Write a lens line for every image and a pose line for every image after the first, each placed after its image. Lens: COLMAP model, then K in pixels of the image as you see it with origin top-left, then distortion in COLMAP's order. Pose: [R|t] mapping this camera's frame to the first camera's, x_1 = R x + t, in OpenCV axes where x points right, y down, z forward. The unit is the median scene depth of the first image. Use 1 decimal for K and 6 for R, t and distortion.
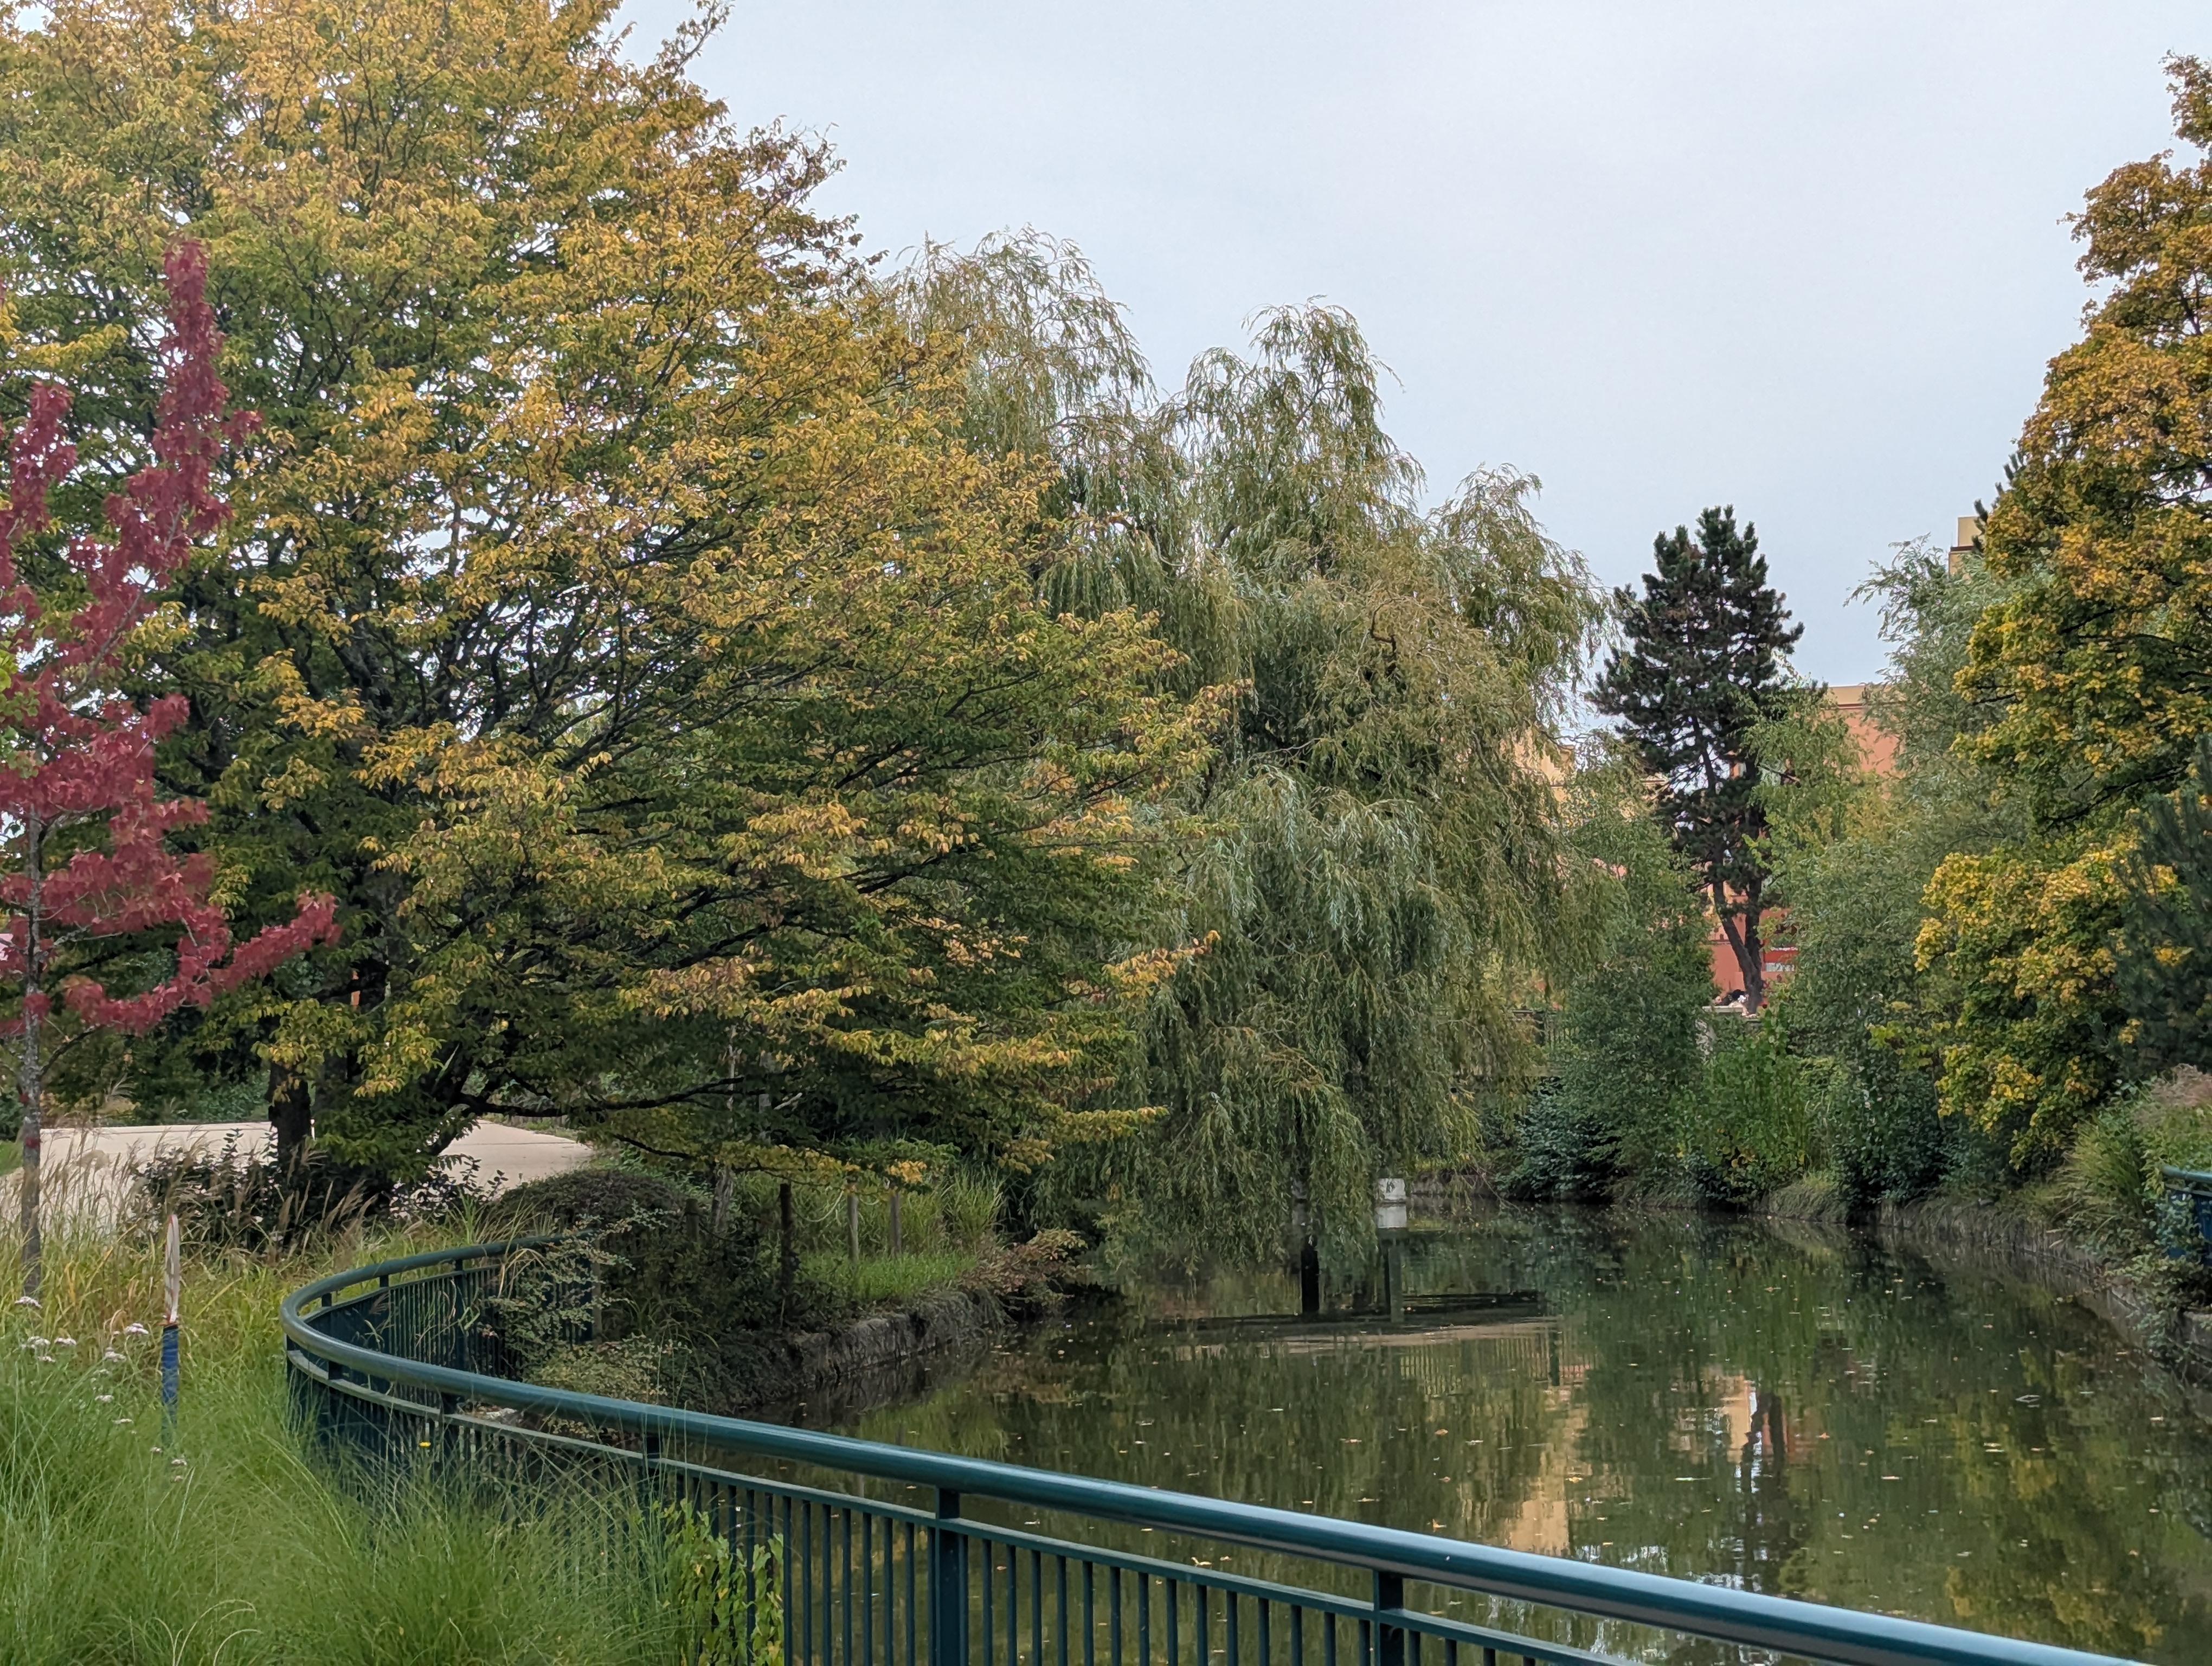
lens RADIAL K [[3139.1, 0, 1150.5], [0, 3139.1, 837.3], [0, 0, 1]] dist [0.104311, -0.283884]
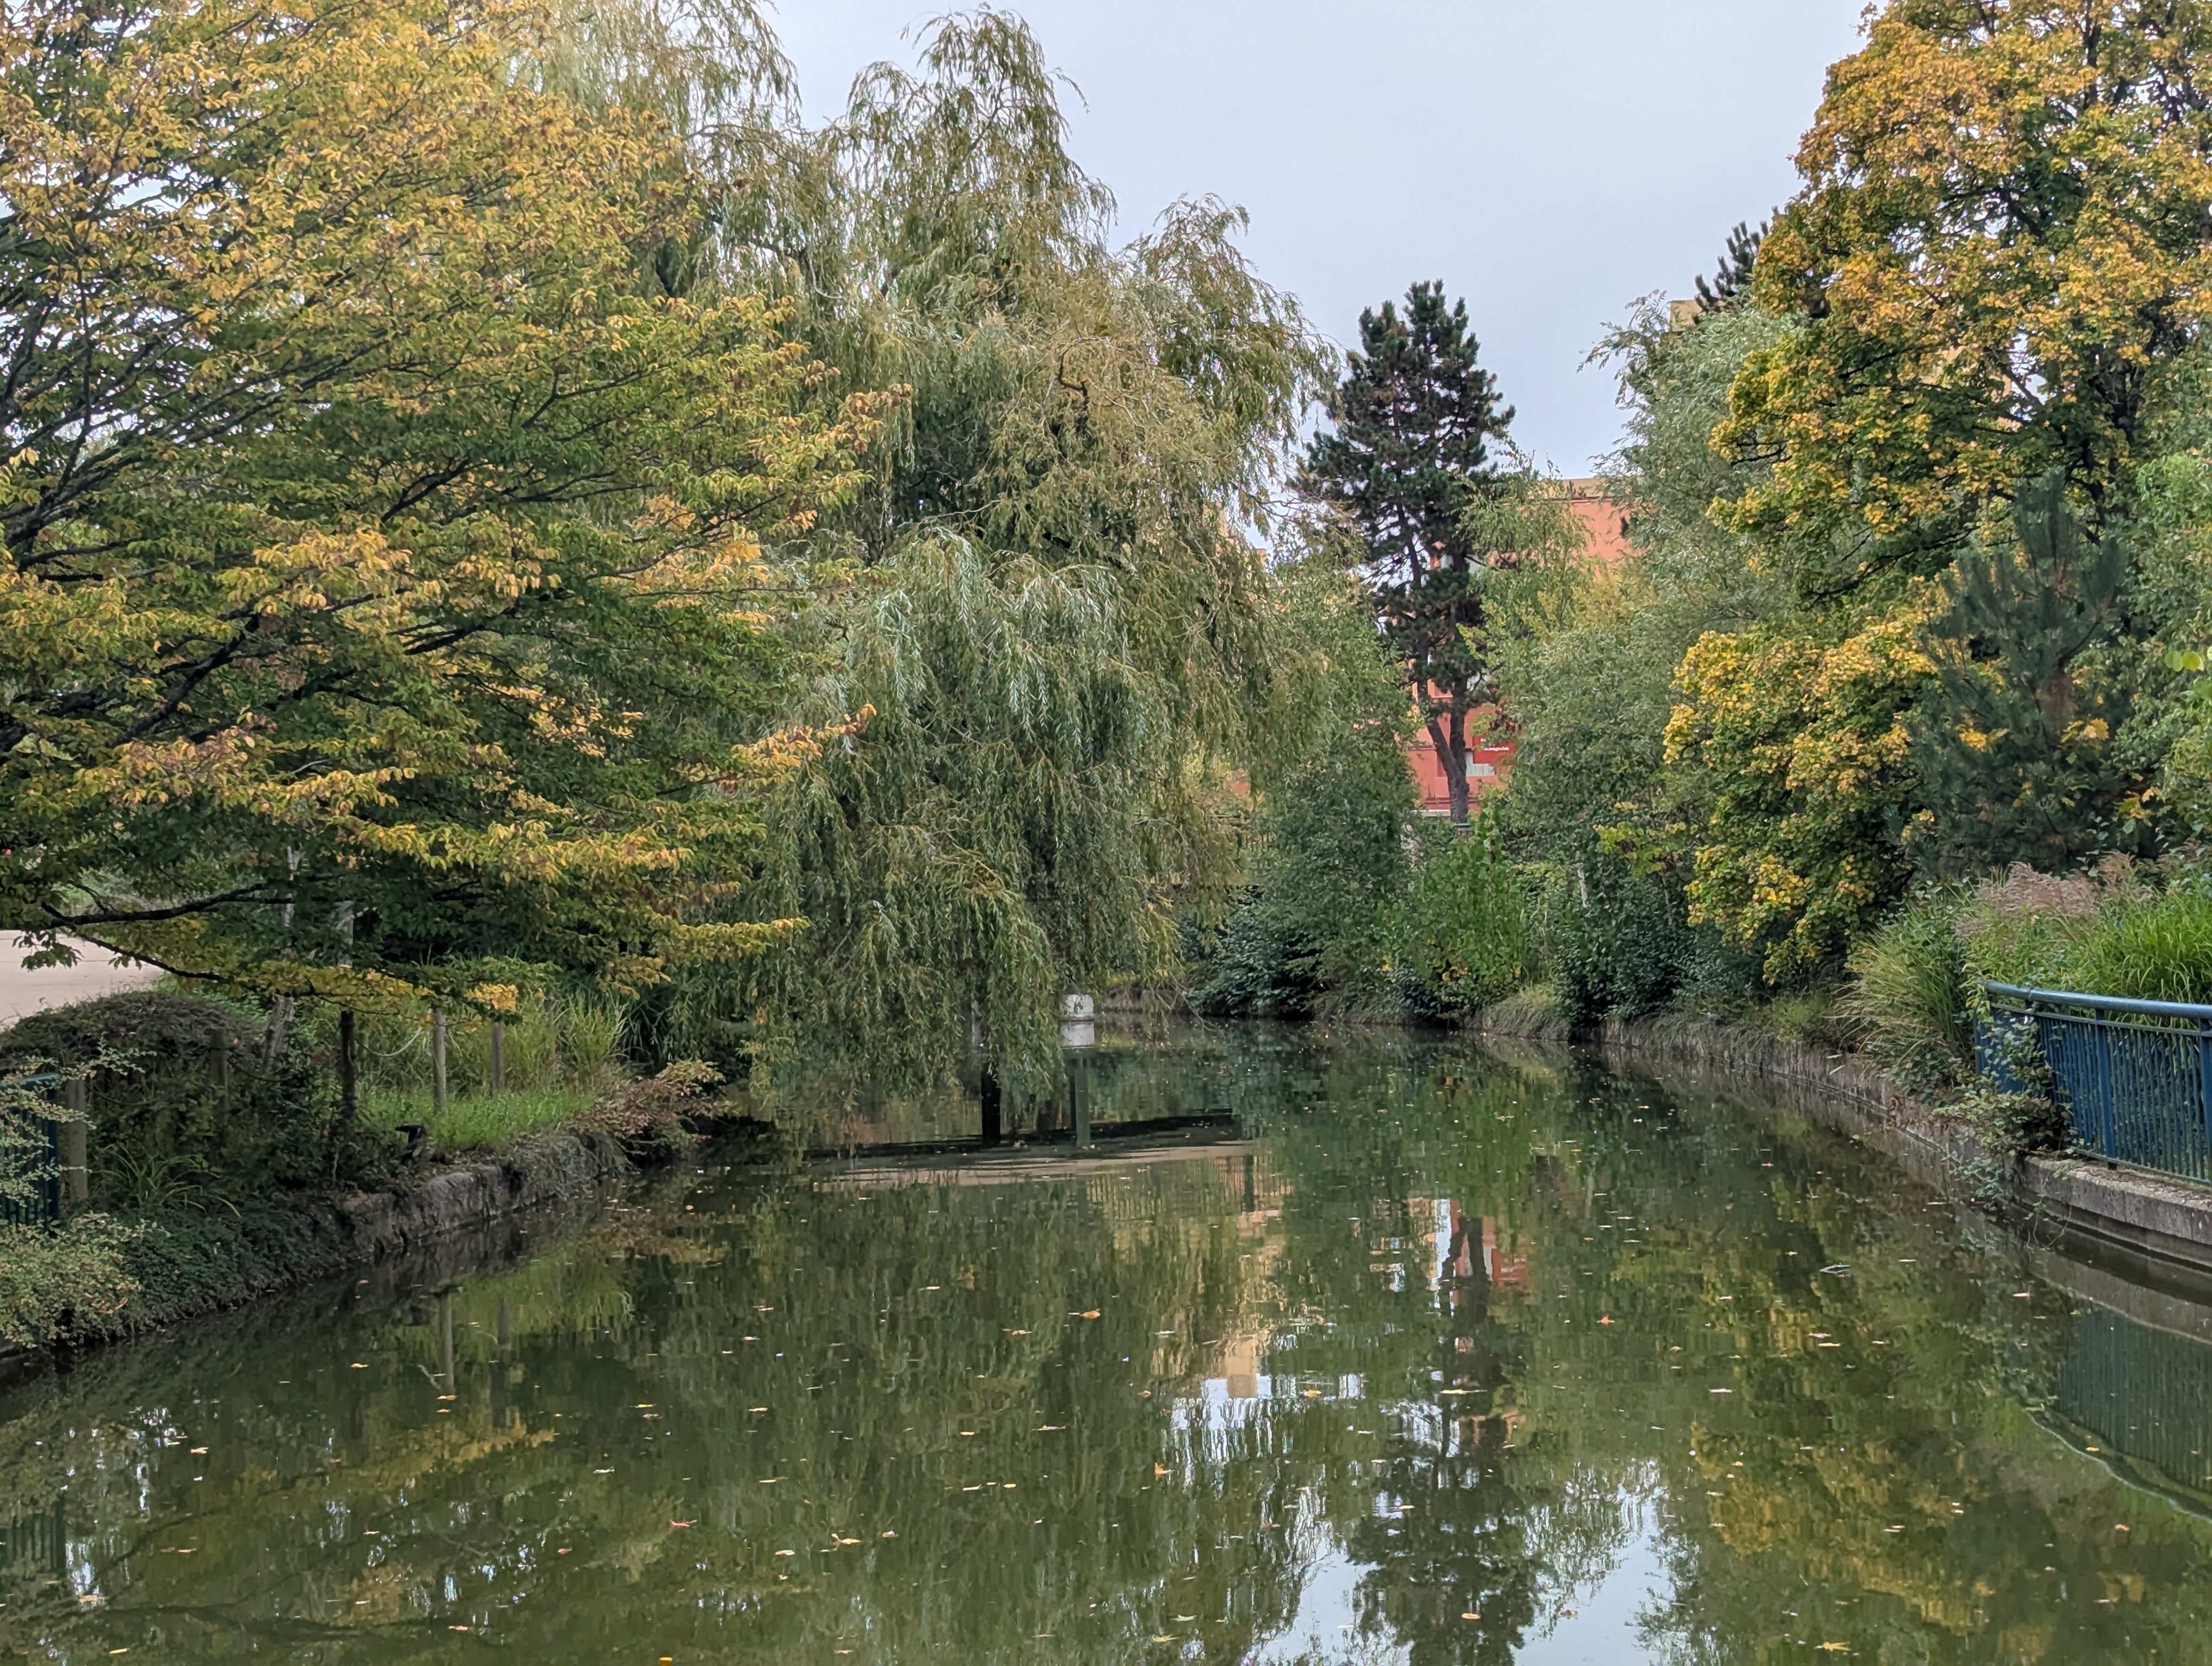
lens RADIAL K [[3139.1, 0, 1150.5], [0, 3139.1, 837.3], [0, 0, 1]] dist [0.104311, -0.283884]
pose [[0.995055, 0.000082, 0.099323, 0.009108], [-0.005994, 0.998227, 0.059222, 0.011328], [-0.099142, -0.059525, 0.993291, 0.126957]]
